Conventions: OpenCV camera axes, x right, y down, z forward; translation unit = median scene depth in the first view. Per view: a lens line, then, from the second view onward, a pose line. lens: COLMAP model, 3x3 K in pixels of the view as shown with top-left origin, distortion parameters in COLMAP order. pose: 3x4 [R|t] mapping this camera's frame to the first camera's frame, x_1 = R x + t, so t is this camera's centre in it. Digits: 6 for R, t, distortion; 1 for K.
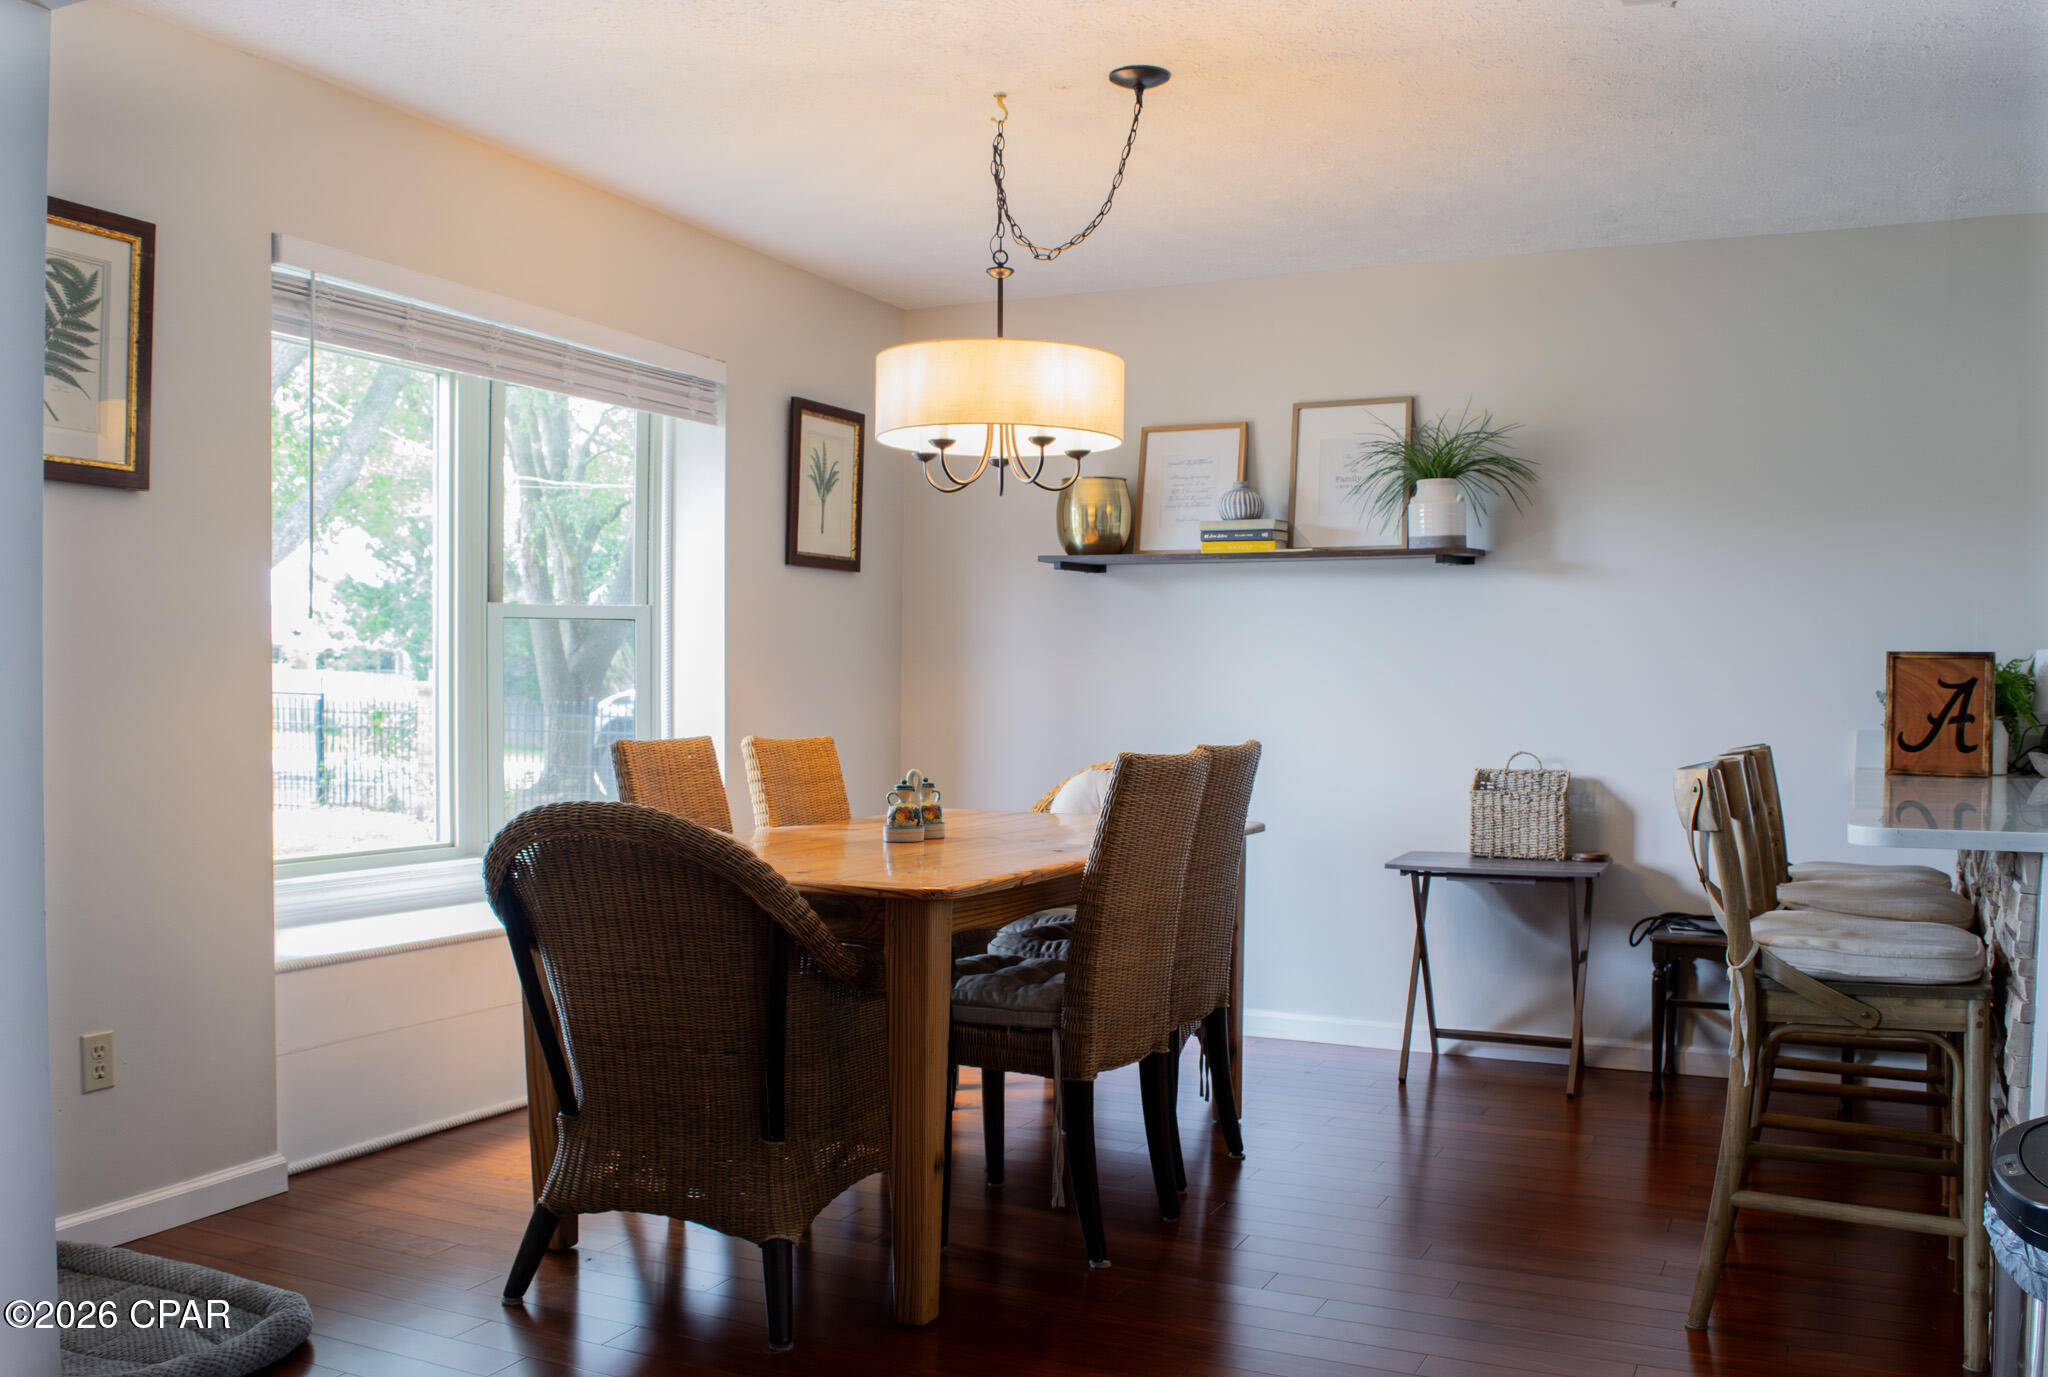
lens RADIAL K [[1761.4, 0, 1023.2], [0, 1761.4, 733.1], [0, 0, 1]] dist [-0.000171, -0.111129]
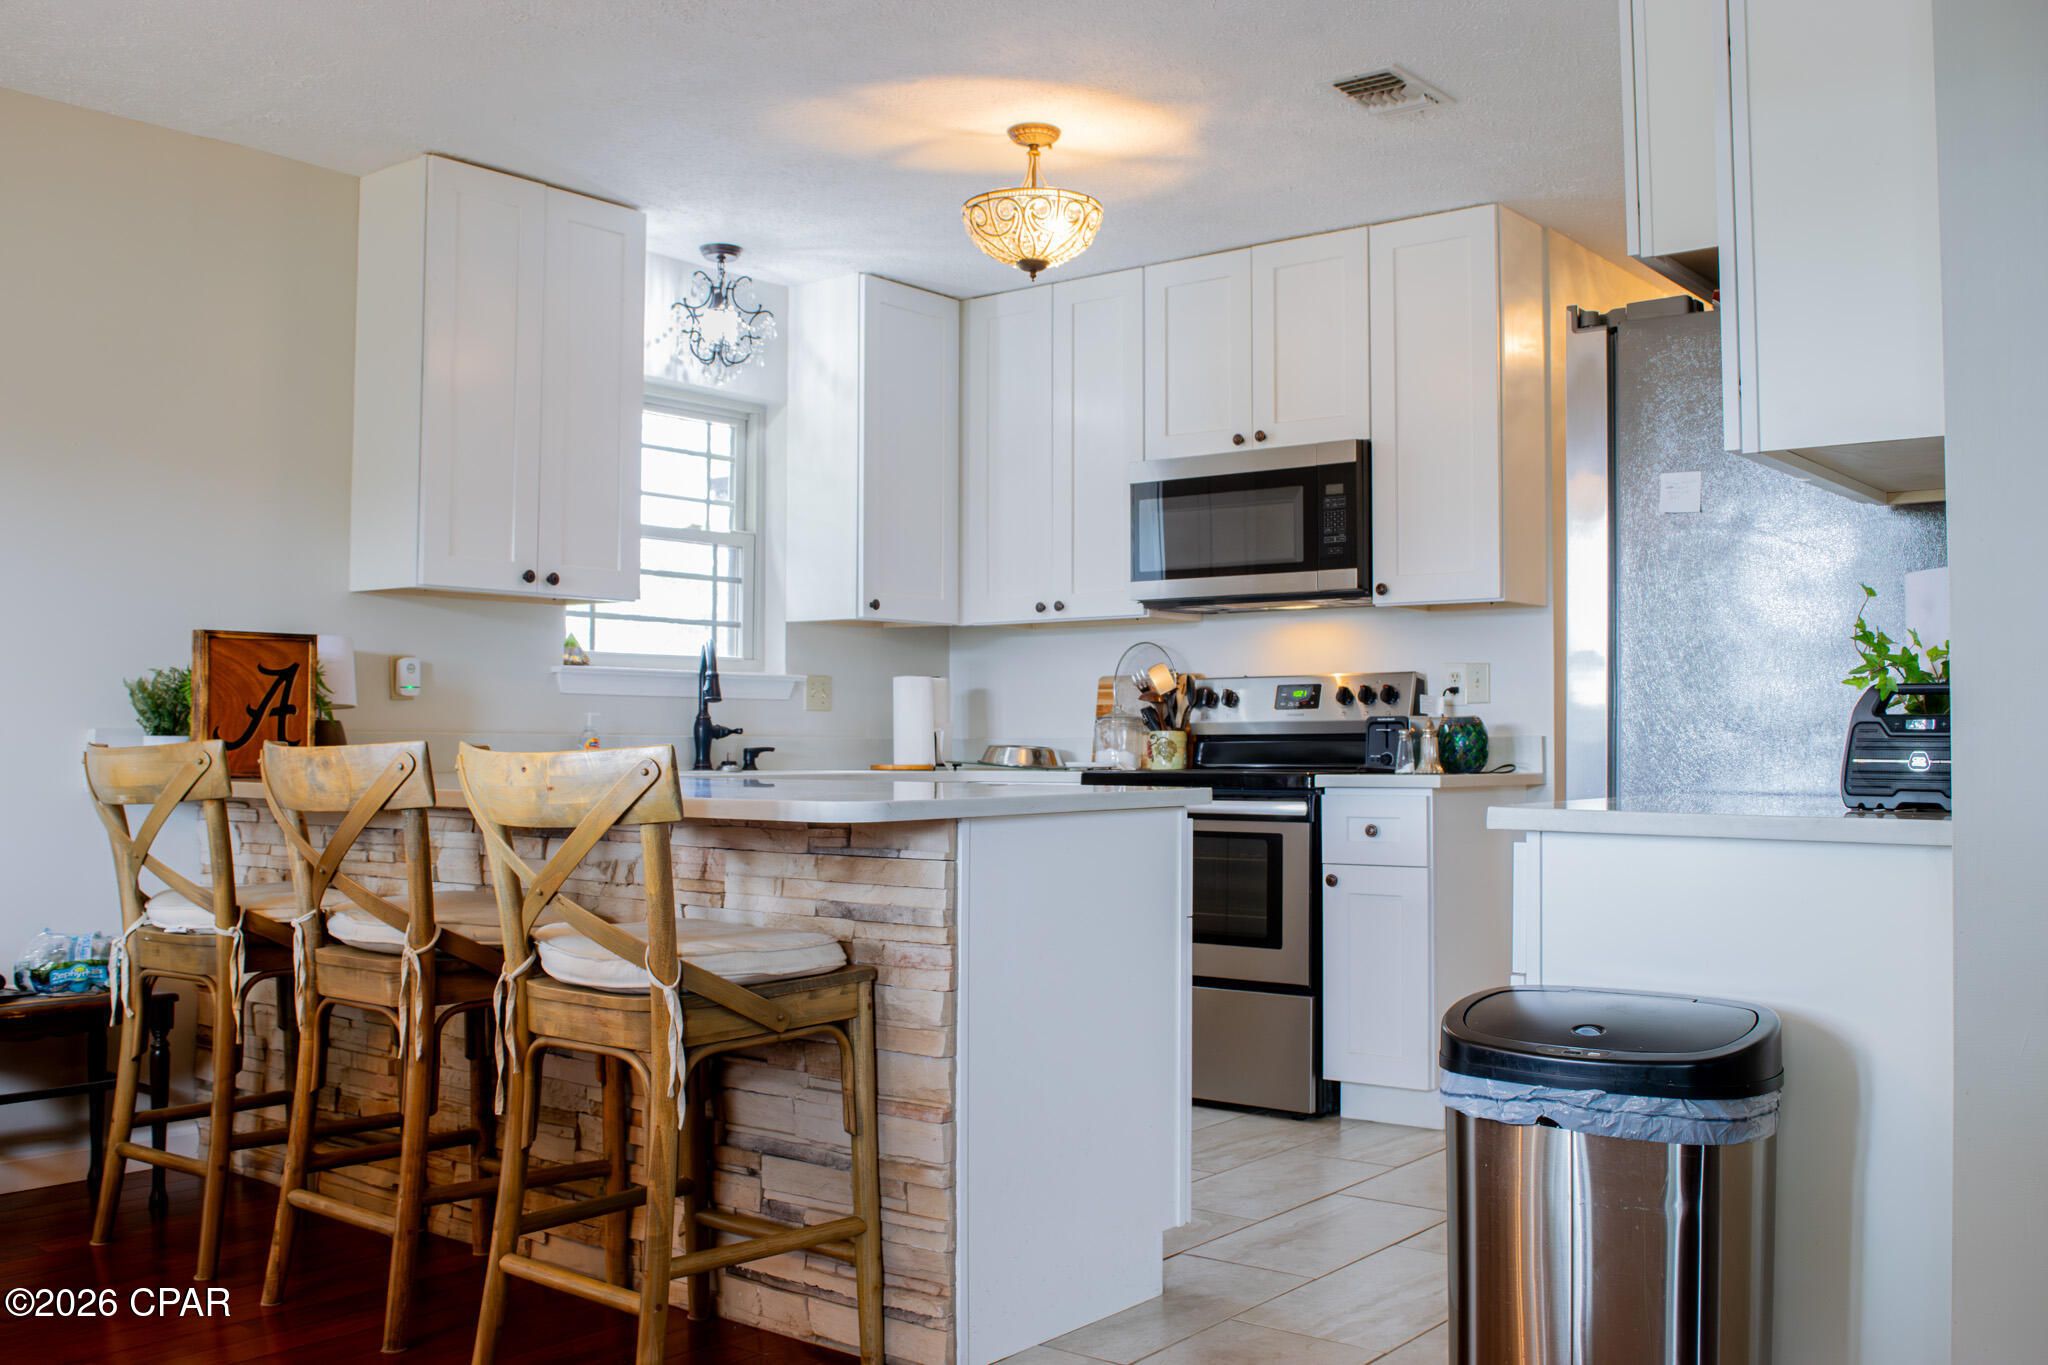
lens RADIAL K [[1876.5, 0, 1024.0], [0, 1876.5, 682.5], [0, 0, 1]] dist [-0.045307, -0.000417]
pose [[0.217559, 0.025477, 0.975715, -0.288033], [0.019050, 0.999358, -0.030342, 0.013131], [-0.975861, 0.025189, 0.216934, 0.433962]]
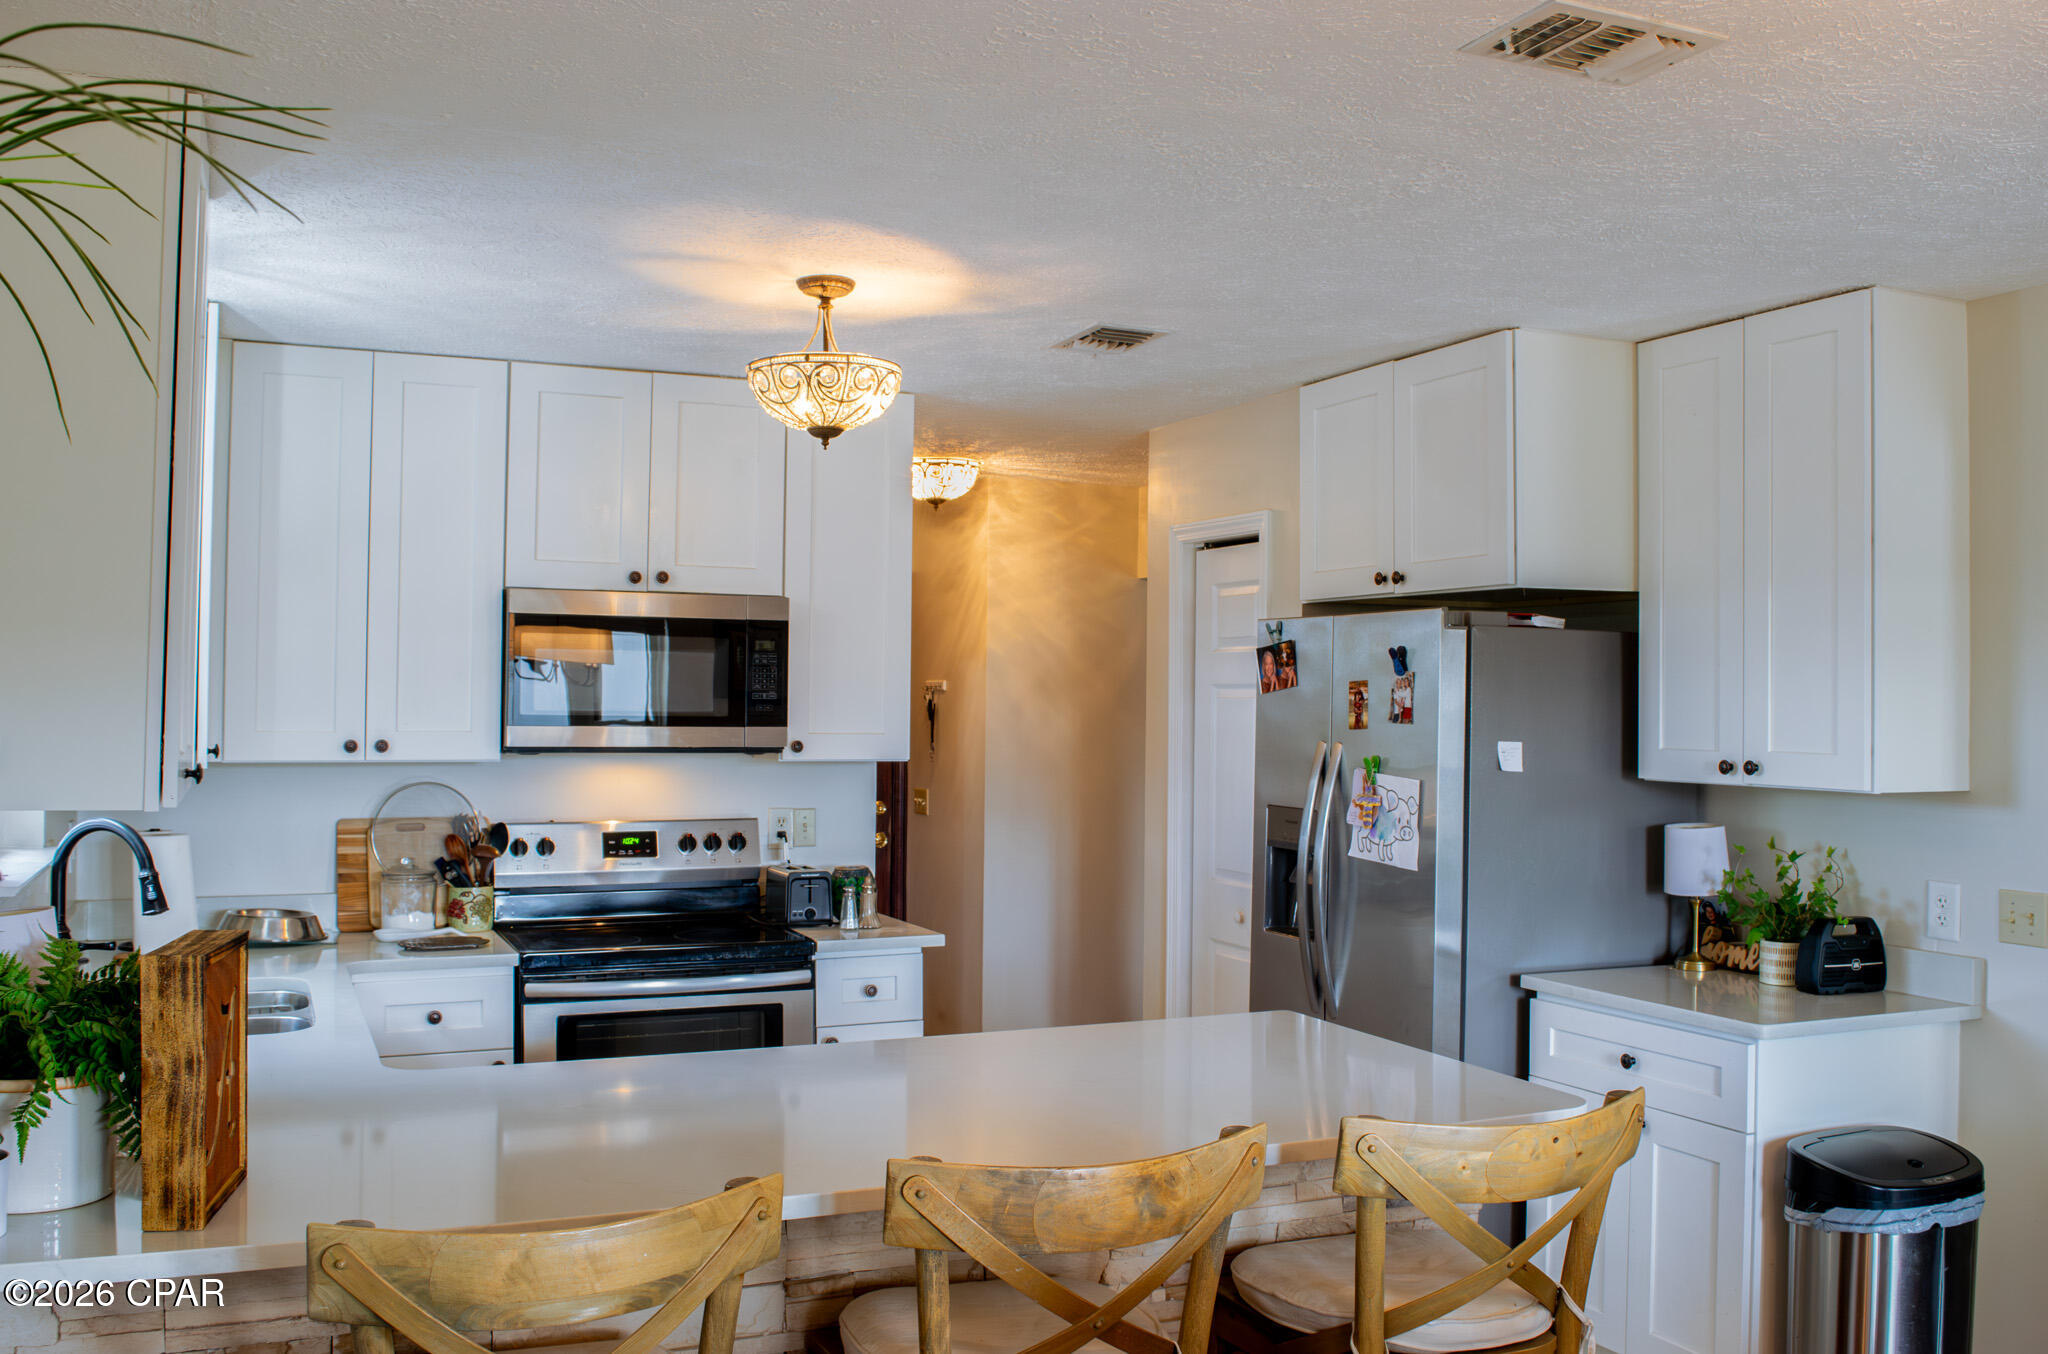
lens RADIAL K [[1812.2, 0, 1024.0], [0, 1812.2, 677.0], [0, 0, 1]] dist [0.000079, -0.236432]
pose [[-0.756270, -0.004744, 0.654242, 0.028817], [-0.002325, 0.999987, 0.004564, -0.122556], [-0.654255, 0.001930, -0.756271, 1.224877]]
